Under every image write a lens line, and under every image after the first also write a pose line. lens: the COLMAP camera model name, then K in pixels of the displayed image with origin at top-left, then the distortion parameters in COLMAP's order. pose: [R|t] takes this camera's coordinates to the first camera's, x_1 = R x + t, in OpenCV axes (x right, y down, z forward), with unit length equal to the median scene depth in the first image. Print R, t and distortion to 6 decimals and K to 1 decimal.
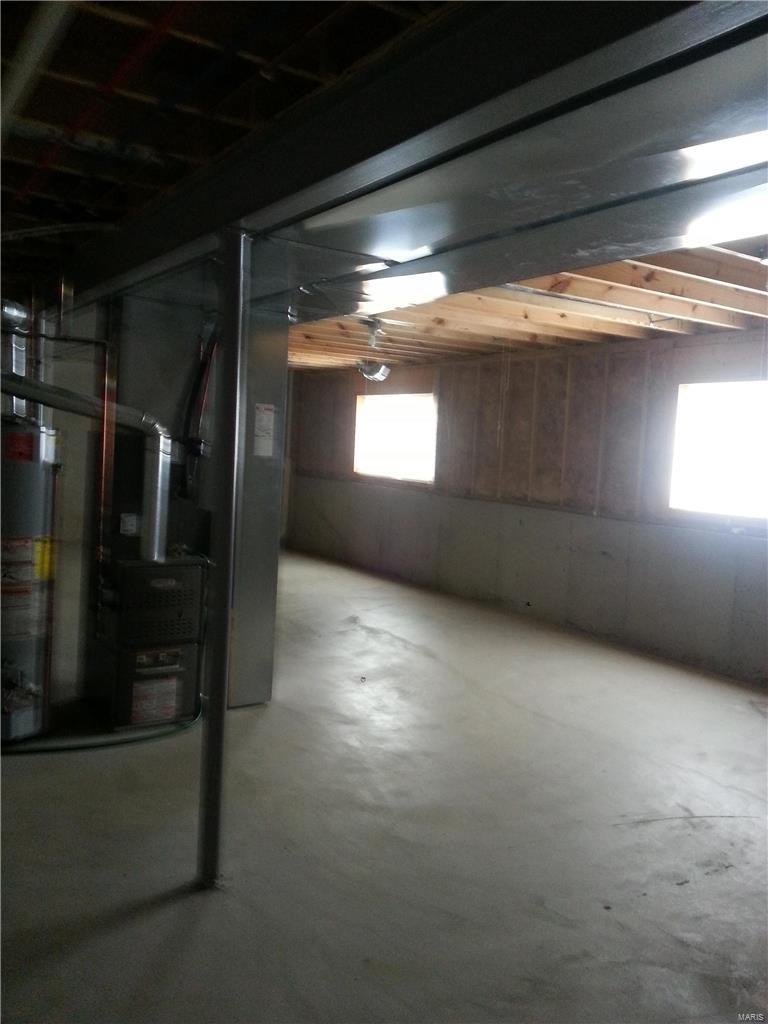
lens RADIAL K [[860.6, 0, 400.9], [0, 860.6, 494.7], [0, 0, 1]] dist [0.049271, -0.045564]
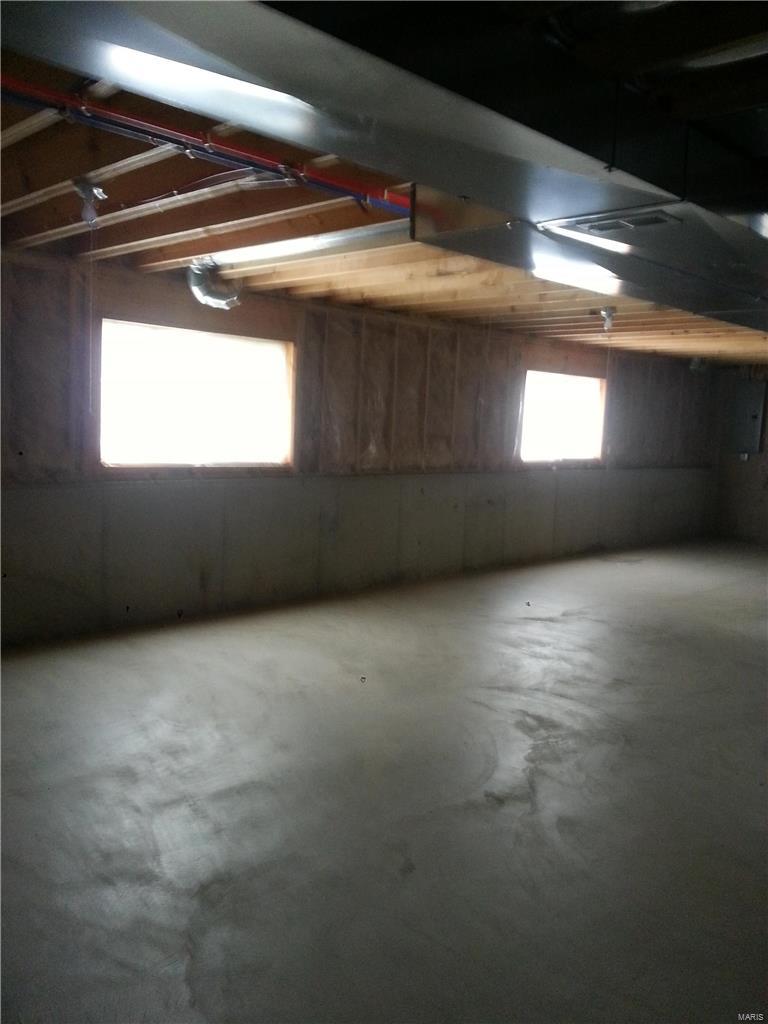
lens RADIAL K [[860.6, 0, 400.9], [0, 860.6, 494.7], [0, 0, 1]] dist [0.049271, -0.045564]
pose [[-0.214280, -0.145654, 0.965851, -0.860757], [0.008683, 0.988496, 0.150995, -0.120265], [-0.976734, 0.040742, -0.210550, 1.278907]]
